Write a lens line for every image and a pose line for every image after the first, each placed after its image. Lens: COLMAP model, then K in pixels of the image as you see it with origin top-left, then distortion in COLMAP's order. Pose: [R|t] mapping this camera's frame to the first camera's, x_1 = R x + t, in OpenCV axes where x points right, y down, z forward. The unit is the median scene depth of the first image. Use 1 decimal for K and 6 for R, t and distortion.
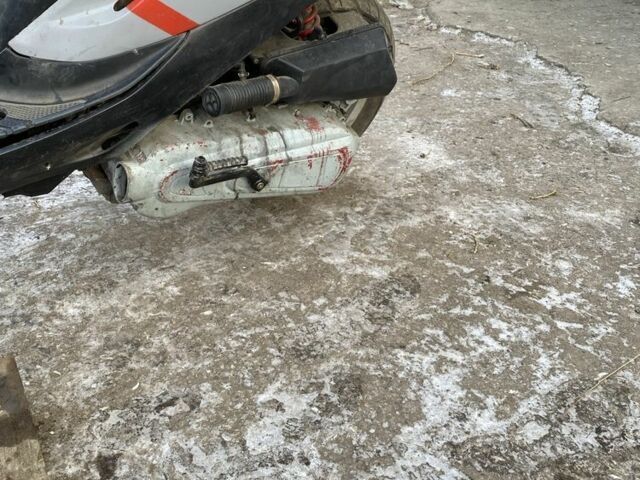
lens RADIAL K [[630.0, 0, 320.0], [0, 630.0, 240.0], [0, 0, 1]] dist [0.086586, -0.199744]
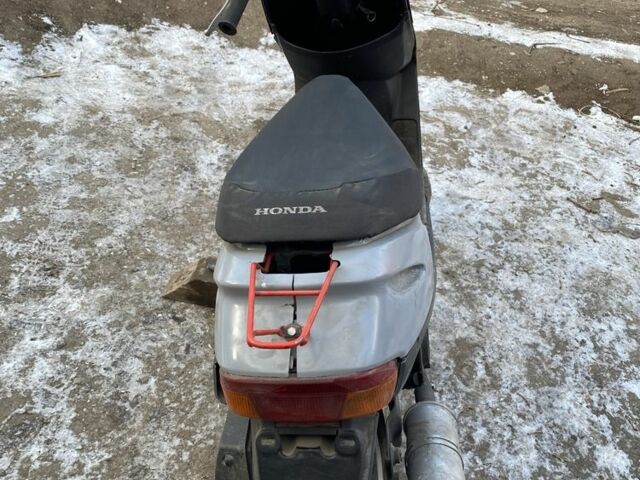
lens RADIAL K [[631.9, 0, 316.7], [0, 631.9, 238.3], [0, 0, 1]] dist [0.066707, -0.124512]
pose [[-0.646578, 0.380591, -0.661126, 0.582589], [-0.518123, 0.416991, 0.746771, -1.355723], [0.559898, 0.825390, -0.072425, 0.931382]]
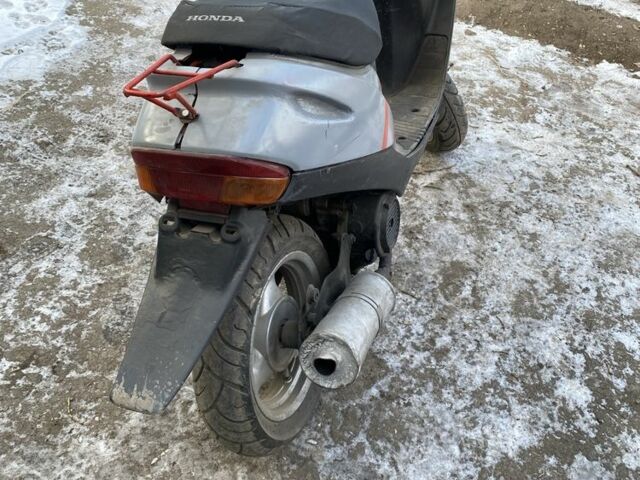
lens RADIAL K [[630.0, 0, 320.0], [0, 630.0, 240.0], [0, 0, 1]] dist [0.086586, -0.199744]
pose [[-0.812734, 0.265821, -0.518462, 0.484180], [-0.432692, 0.320549, 0.842630, -1.492494], [0.390181, 0.909169, -0.145502, 1.331915]]
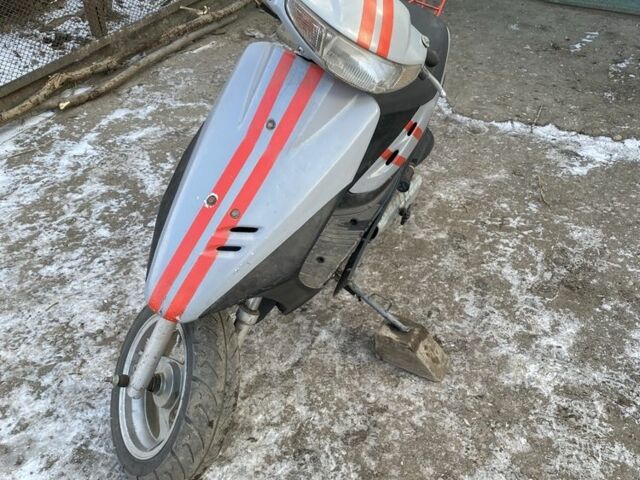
lens RADIAL K [[639.2, 0, 308.2], [0, 639.2, 241.5], [0, 0, 1]] dist [0.087479, -0.185573]
pose [[0.881068, -0.307360, 0.359513, -1.233302], [0.271595, 0.951045, 0.147478, -0.418816], [-0.387242, -0.032296, 0.921412, -0.905666]]
